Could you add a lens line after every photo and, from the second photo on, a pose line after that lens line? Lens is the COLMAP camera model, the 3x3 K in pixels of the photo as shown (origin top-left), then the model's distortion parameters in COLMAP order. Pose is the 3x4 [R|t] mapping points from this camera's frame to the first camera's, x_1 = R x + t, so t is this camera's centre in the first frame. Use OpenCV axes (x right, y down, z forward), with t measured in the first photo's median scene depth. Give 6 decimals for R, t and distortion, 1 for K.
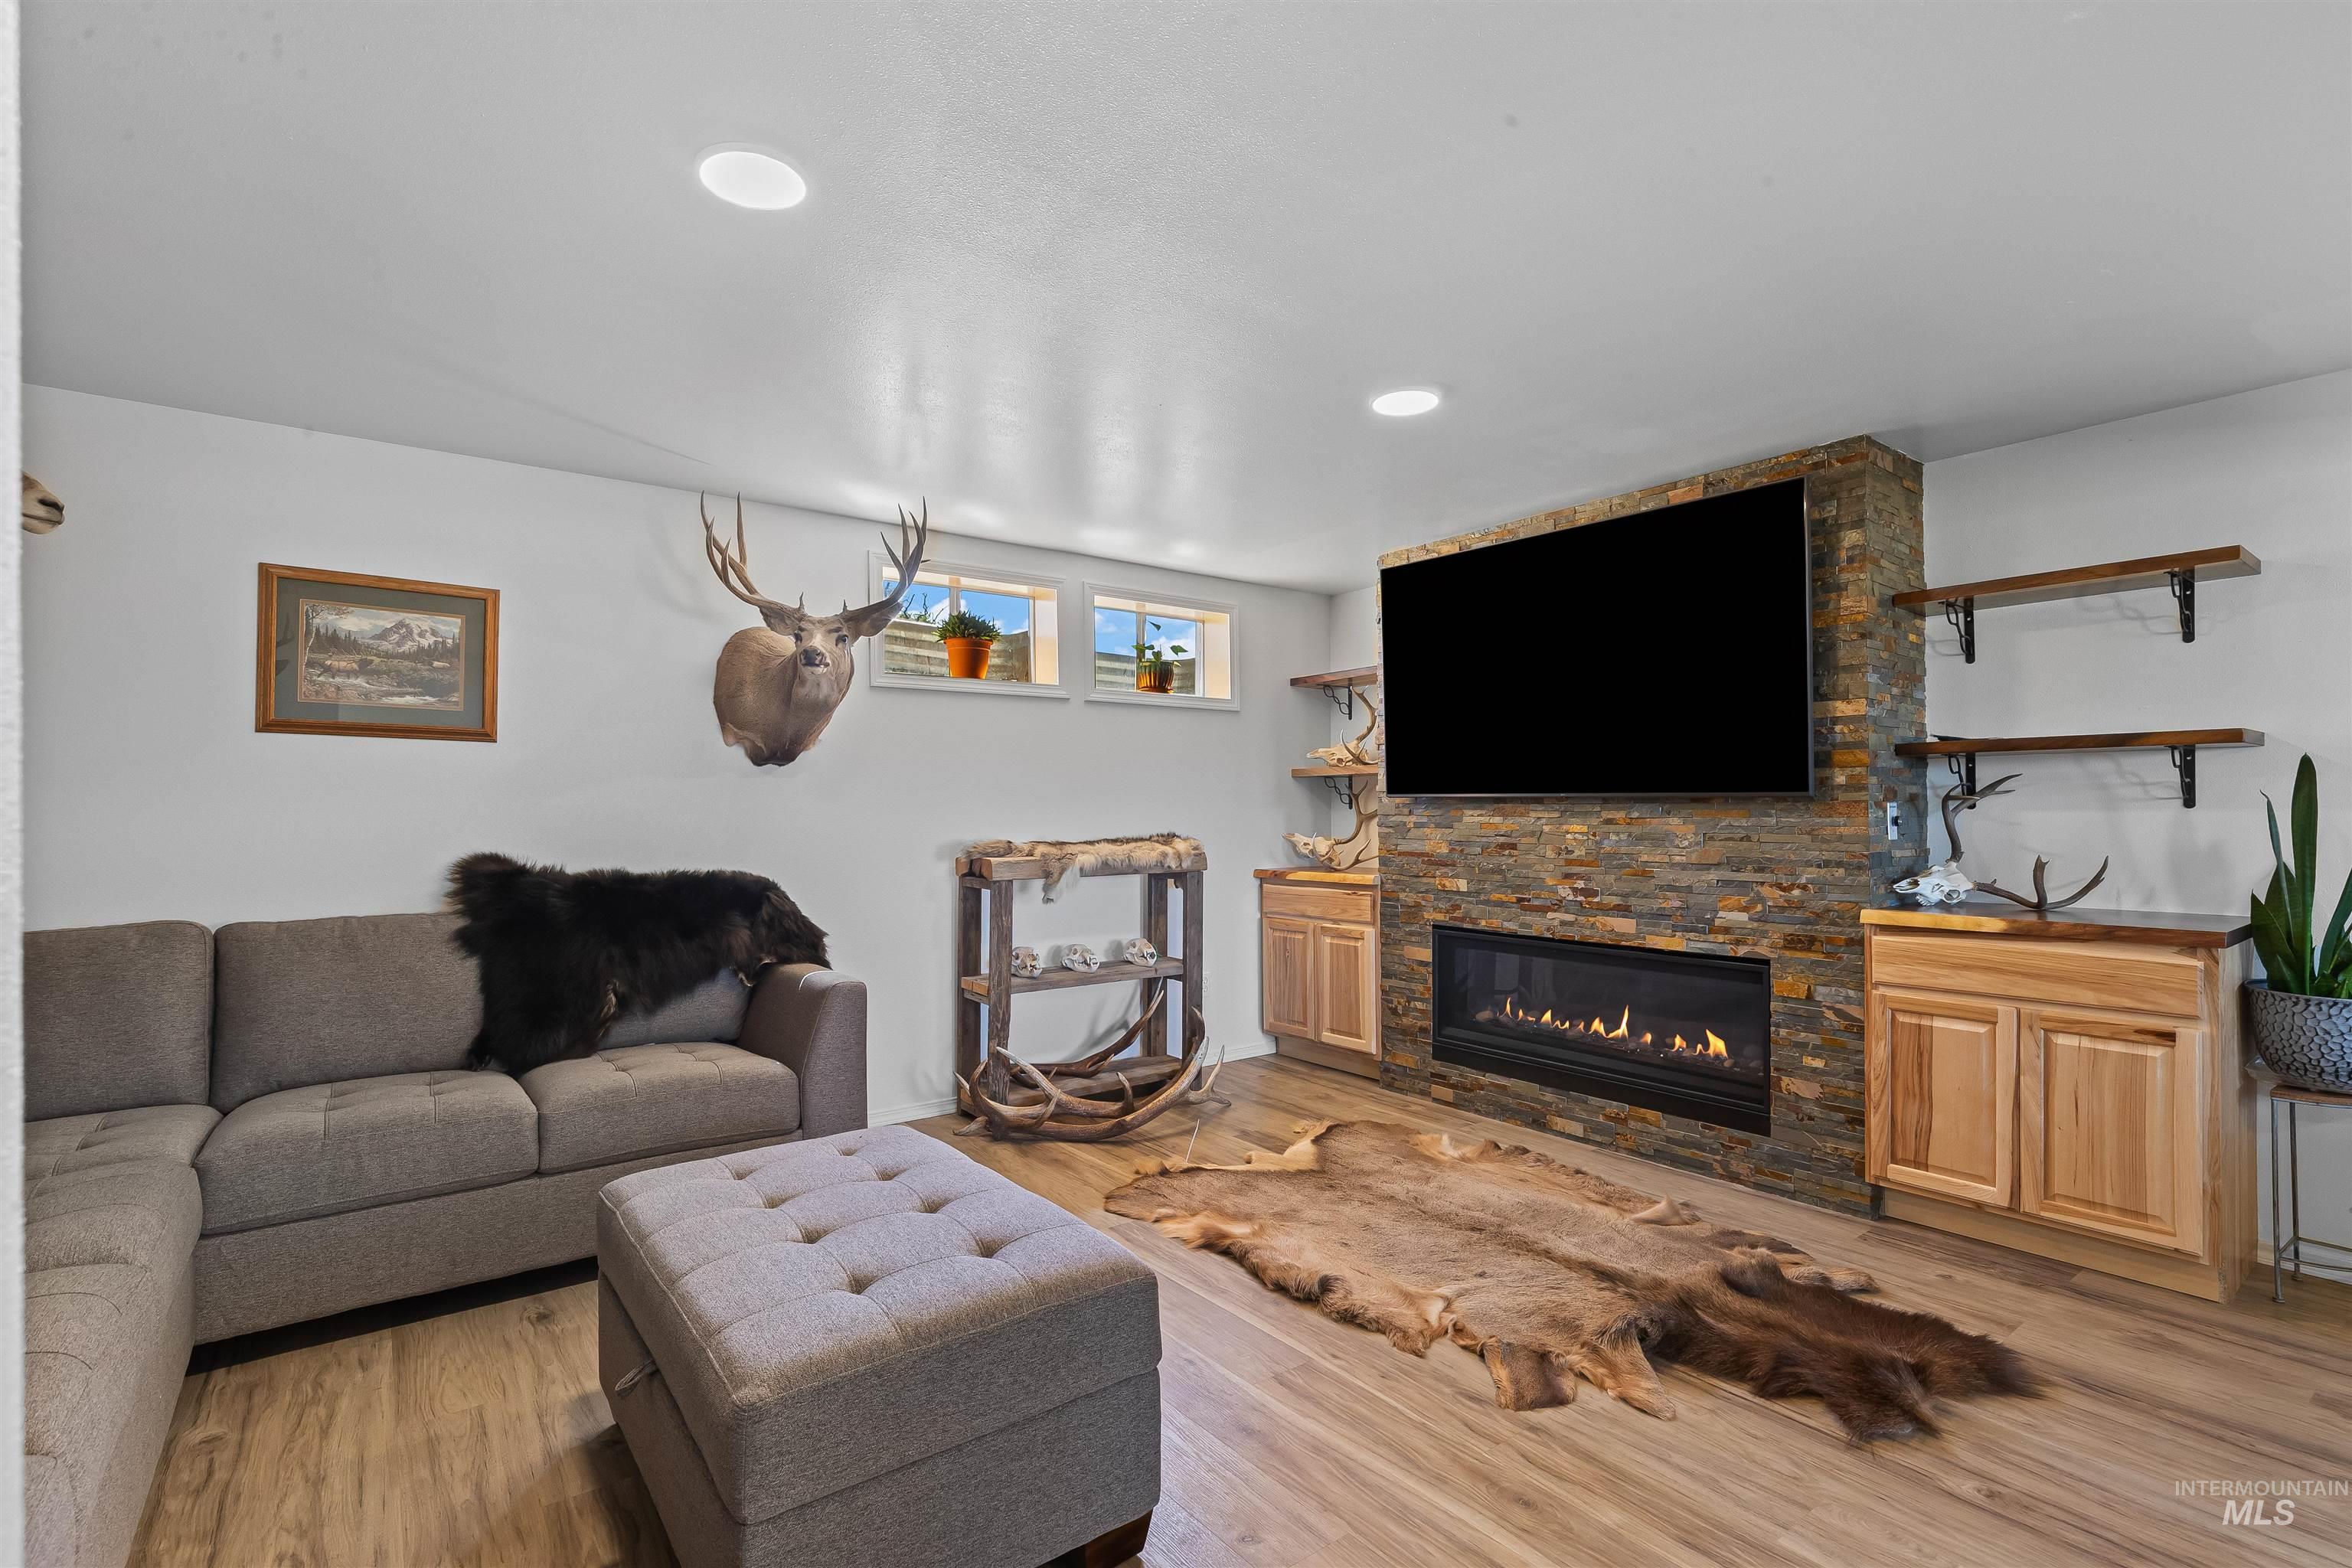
lens RADIAL K [[1074.0, 0, 1188.6], [0, 1074.0, 792.9], [0, 0, 1]] dist [-0.002905, 0.000150]
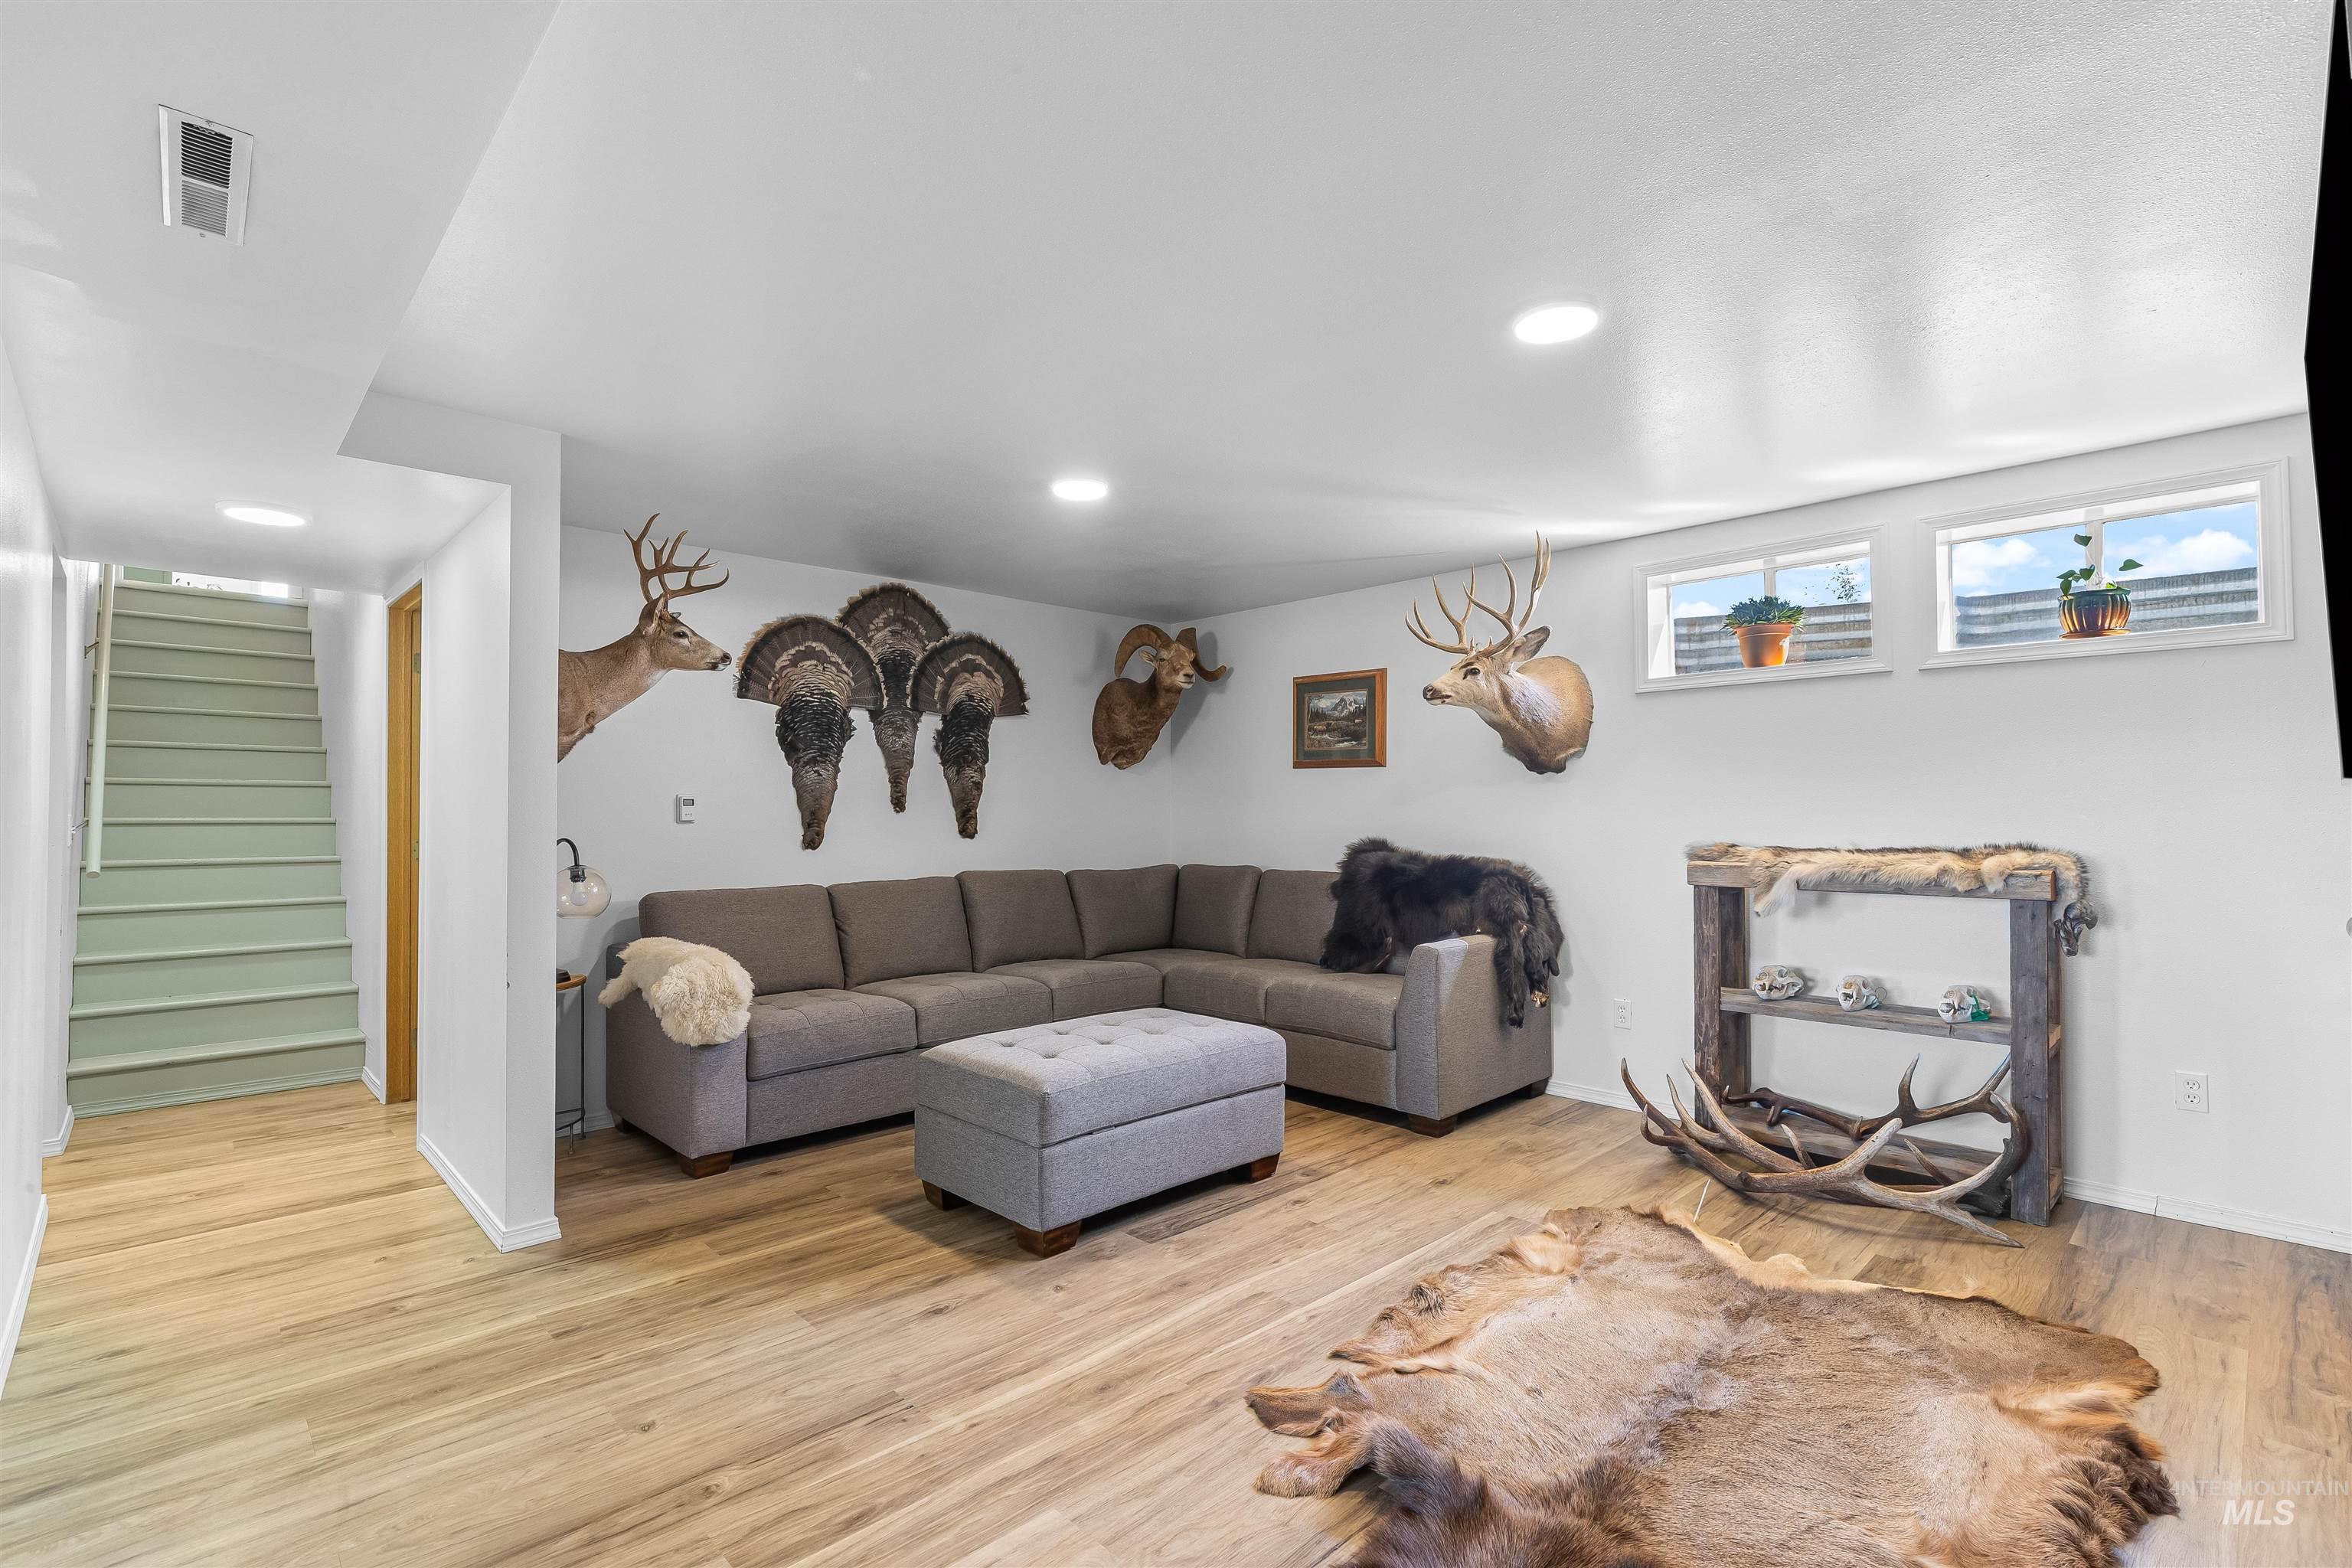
lens RADIAL K [[1074.0, 0, 1190.2], [0, 1074.0, 792.3], [0, 0, 1]] dist [-0.002905, 0.000150]
pose [[0.117747, -0.016704, -0.992903, 0.787759], [0.018454, 0.999723, -0.014630, 0.006416], [0.992872, -0.016600, 0.118022, 0.495741]]
